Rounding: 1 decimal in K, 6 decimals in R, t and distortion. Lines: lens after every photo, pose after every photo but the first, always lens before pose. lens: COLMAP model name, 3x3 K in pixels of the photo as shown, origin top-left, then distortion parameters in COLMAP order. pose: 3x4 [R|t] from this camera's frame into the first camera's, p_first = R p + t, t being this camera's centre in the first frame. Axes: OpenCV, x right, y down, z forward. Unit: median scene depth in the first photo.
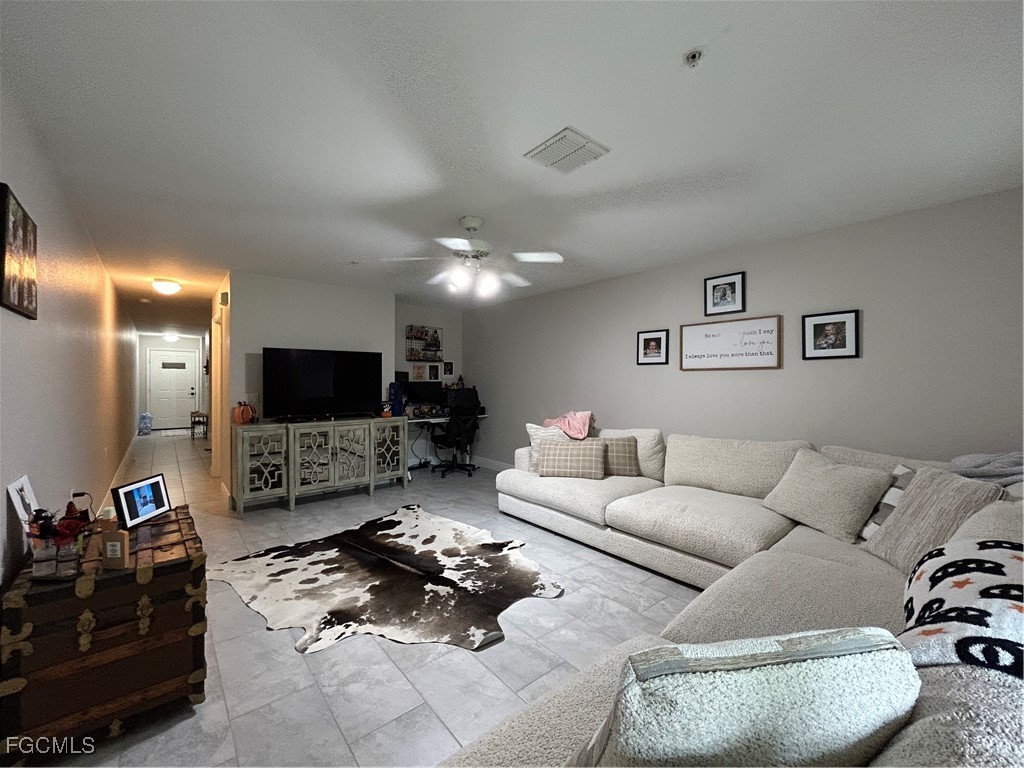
lens RADIAL K [[420.3, 0, 512.0], [0, 420.3, 384.0], [0, 0, 1]] dist [0.003041, 0.000570]
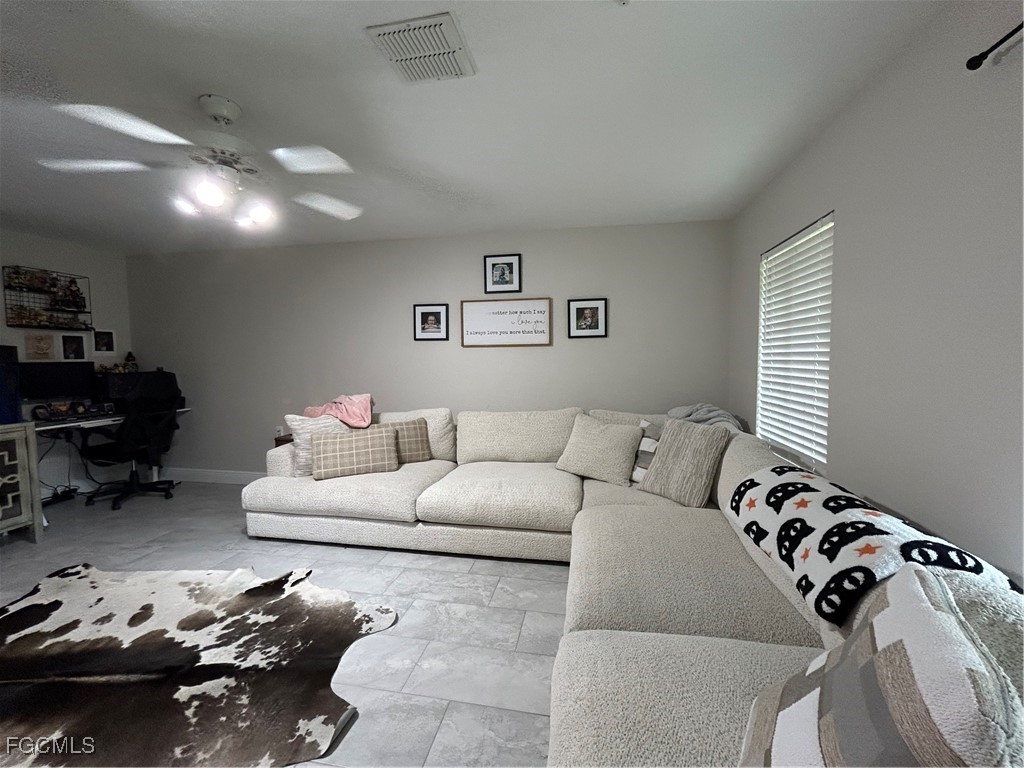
lens RADIAL K [[420.3, 0, 512.0], [0, 420.3, 384.0], [0, 0, 1]] dist [0.003041, 0.000570]
pose [[0.772717, -0.045496, 0.633118, -0.154653], [0.013595, 0.998385, 0.055151, 0.002243], [-0.634605, -0.034009, 0.772088, 0.182865]]
